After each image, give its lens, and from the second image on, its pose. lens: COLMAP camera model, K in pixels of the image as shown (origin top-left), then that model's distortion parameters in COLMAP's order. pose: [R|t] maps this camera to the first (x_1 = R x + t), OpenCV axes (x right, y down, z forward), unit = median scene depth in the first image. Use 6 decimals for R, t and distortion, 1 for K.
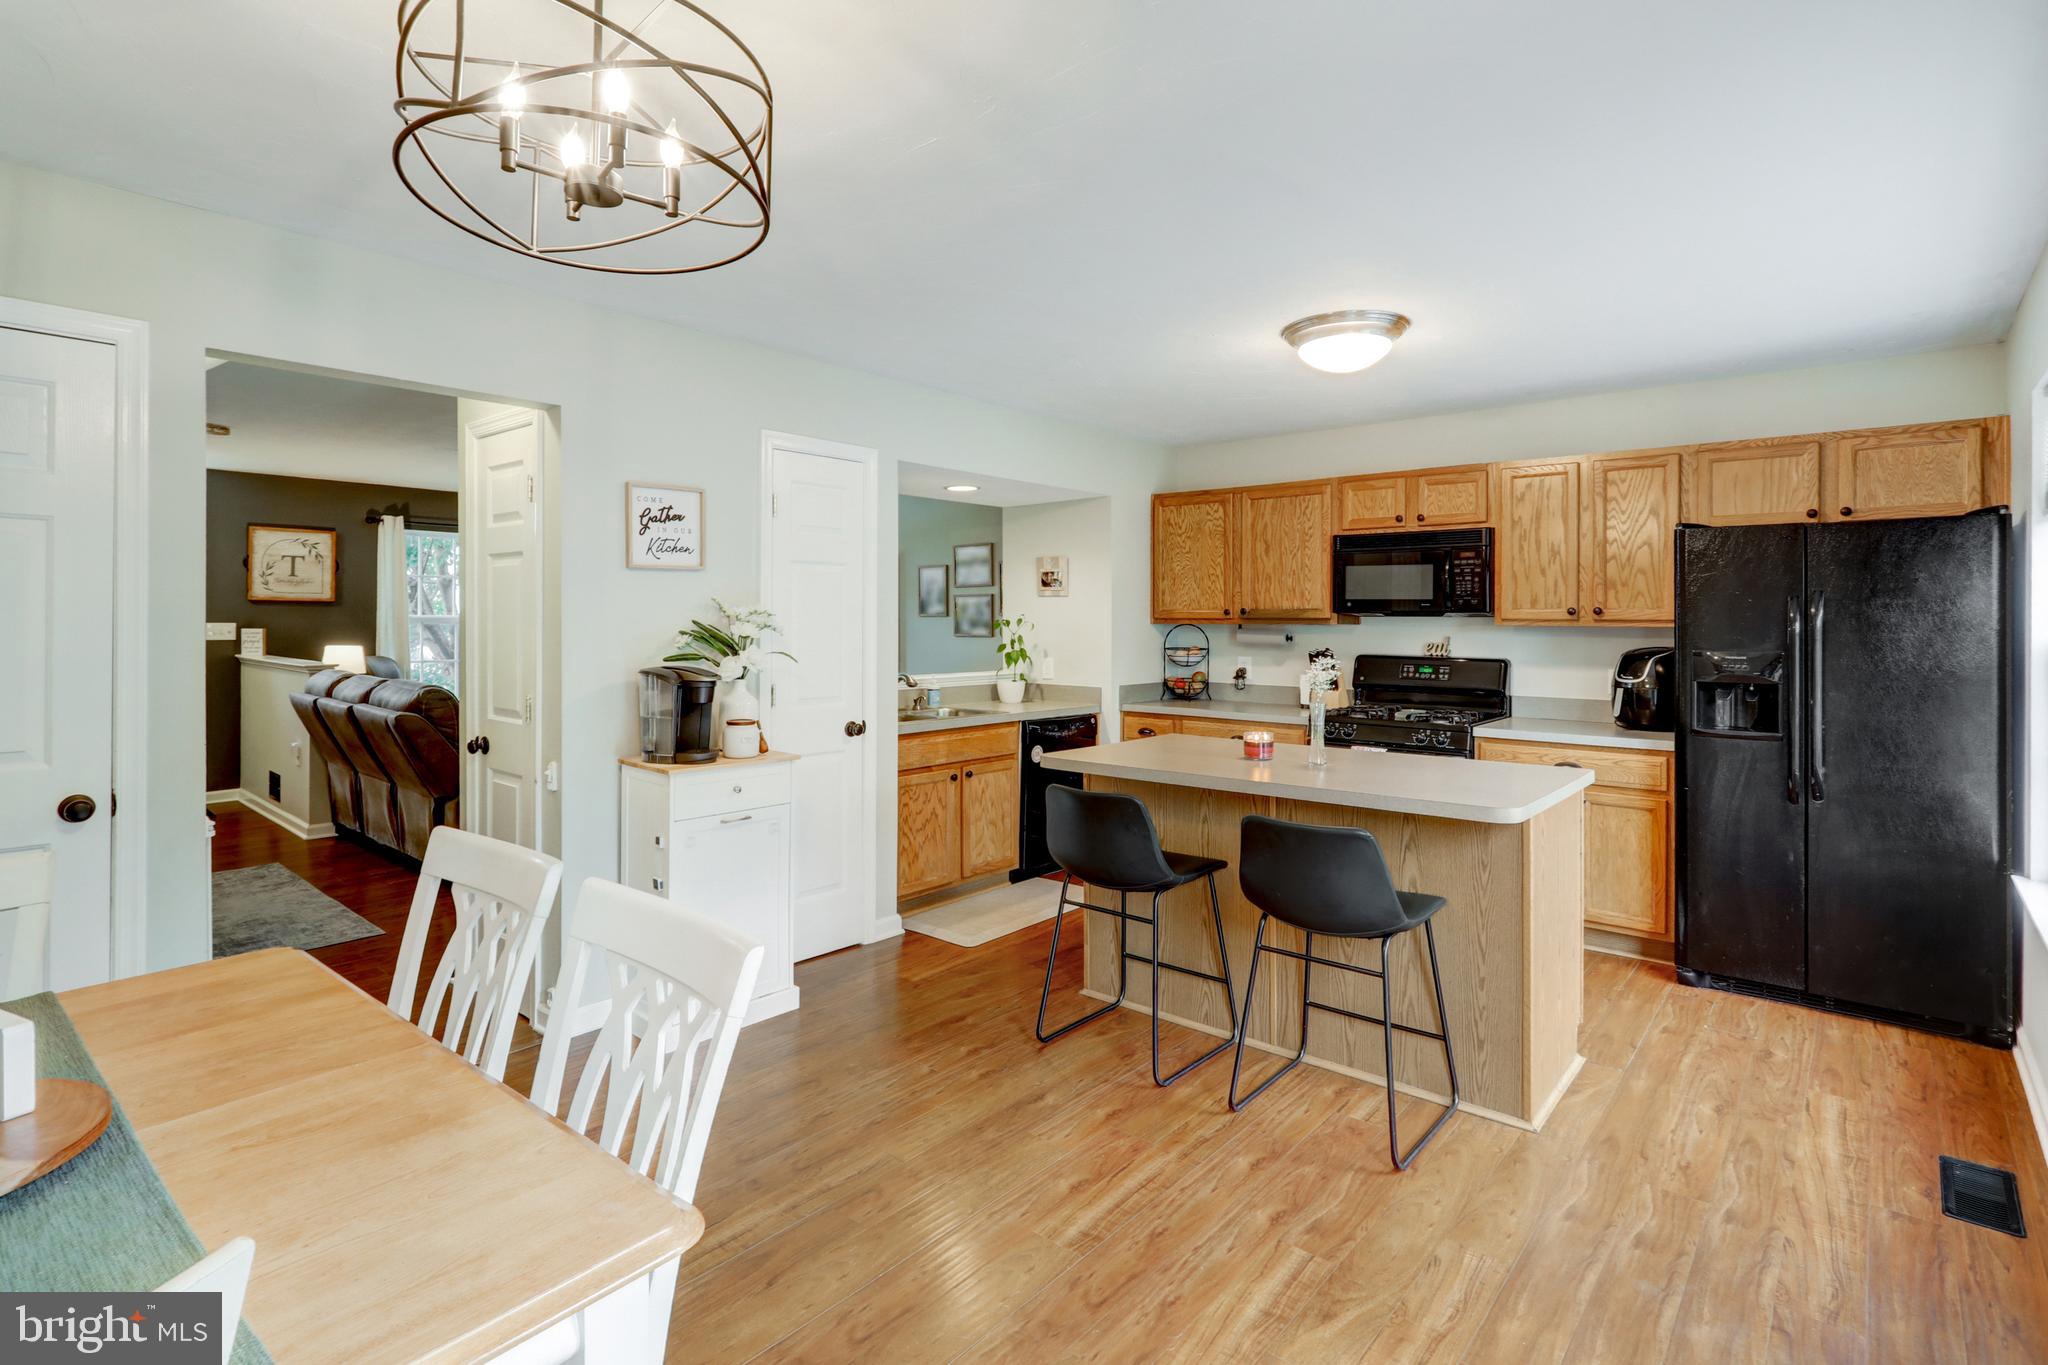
lens RADIAL K [[1002.8, 0, 1025.5], [0, 1002.8, 620.7], [0, 0, 1]] dist [-0.008454, 0.005354]
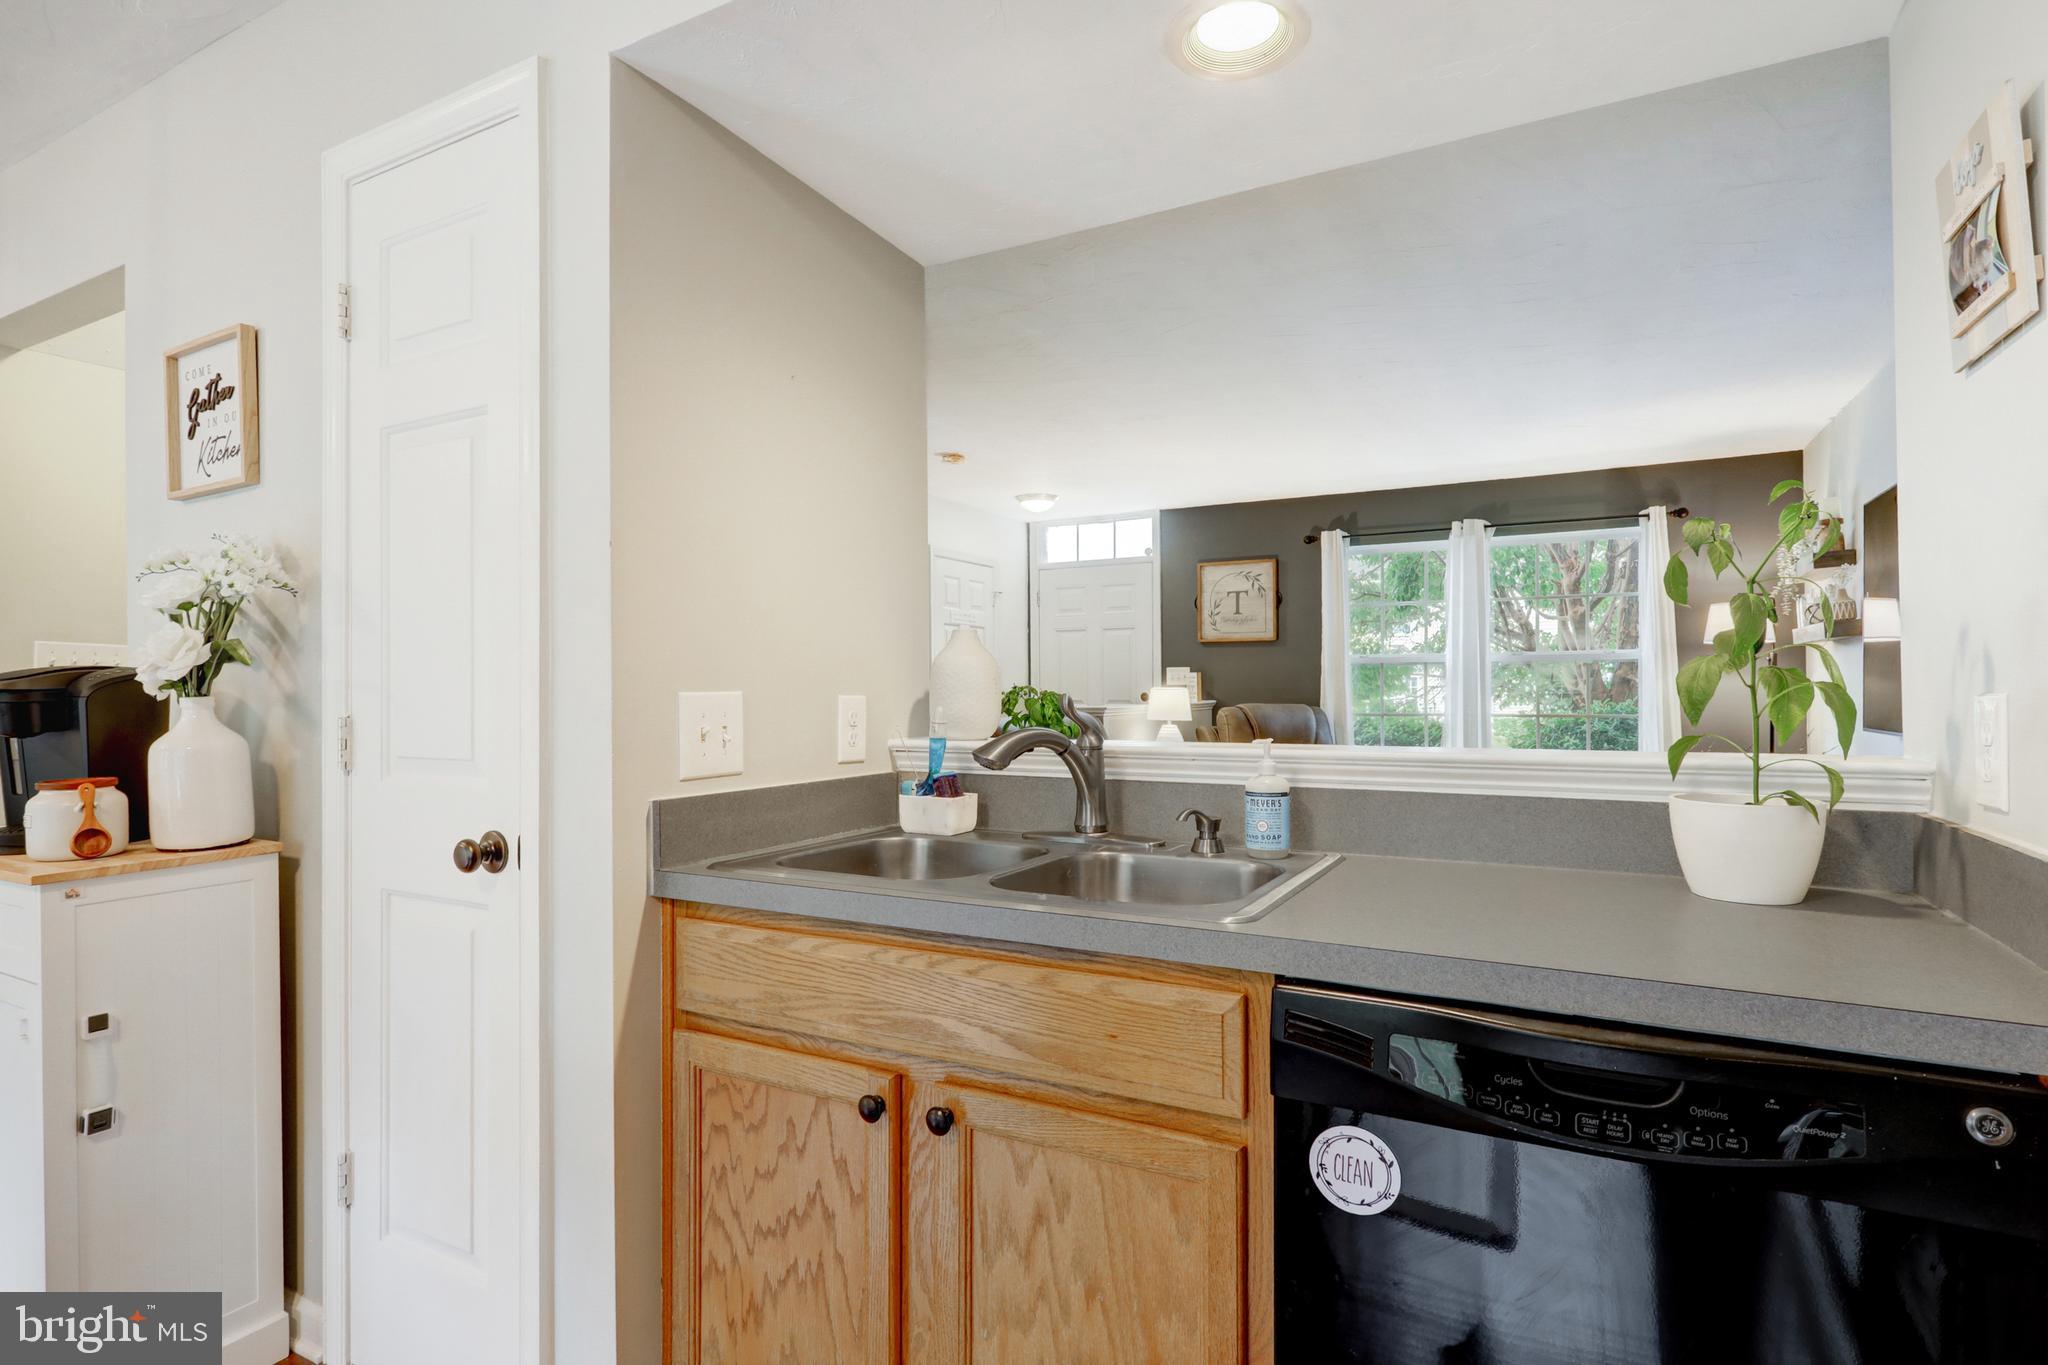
lens RADIAL K [[1002.8, 0, 1032.6], [0, 1002.8, 706.4], [0, 0, 1]] dist [-0.008454, 0.005354]
pose [[0.199357, 0.010171, -0.979874, 0.209775], [0.003770, 0.999931, 0.011146, 0.047973], [0.979920, -0.005916, 0.199305, 1.041625]]
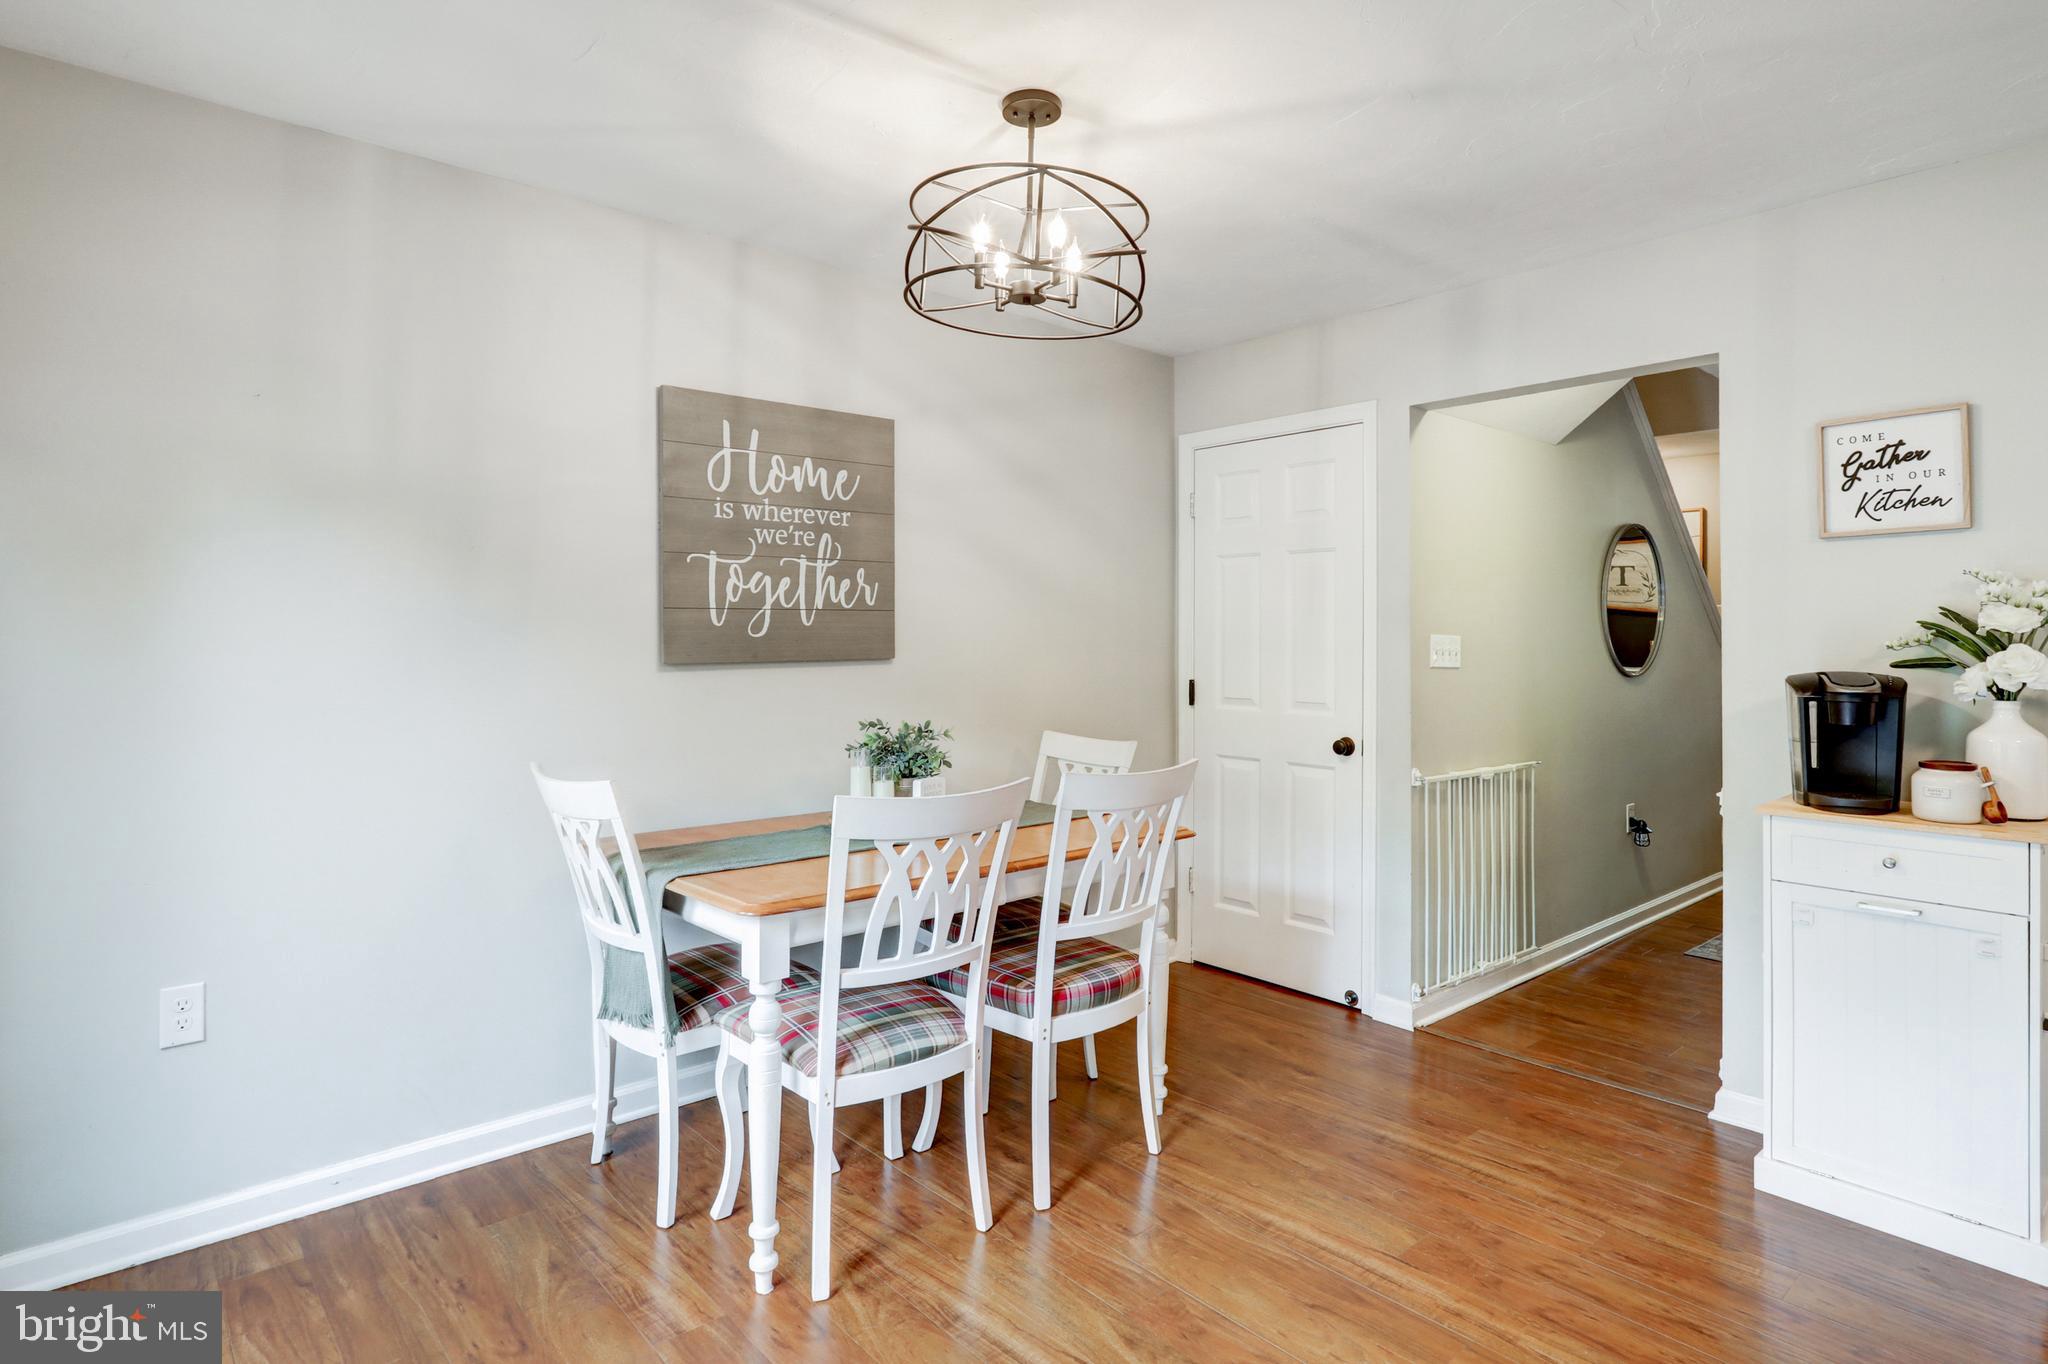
lens RADIAL K [[1070.2, 0, 1027.6], [0, 1070.2, 635.8], [0, 0, 1]] dist [-0.022490, 0.002691]
pose [[-0.143879, -0.009180, -0.989553, 0.350896], [-0.007960, 0.999935, -0.008119, 0.023247], [0.989563, 0.006709, -0.143943, 0.403269]]
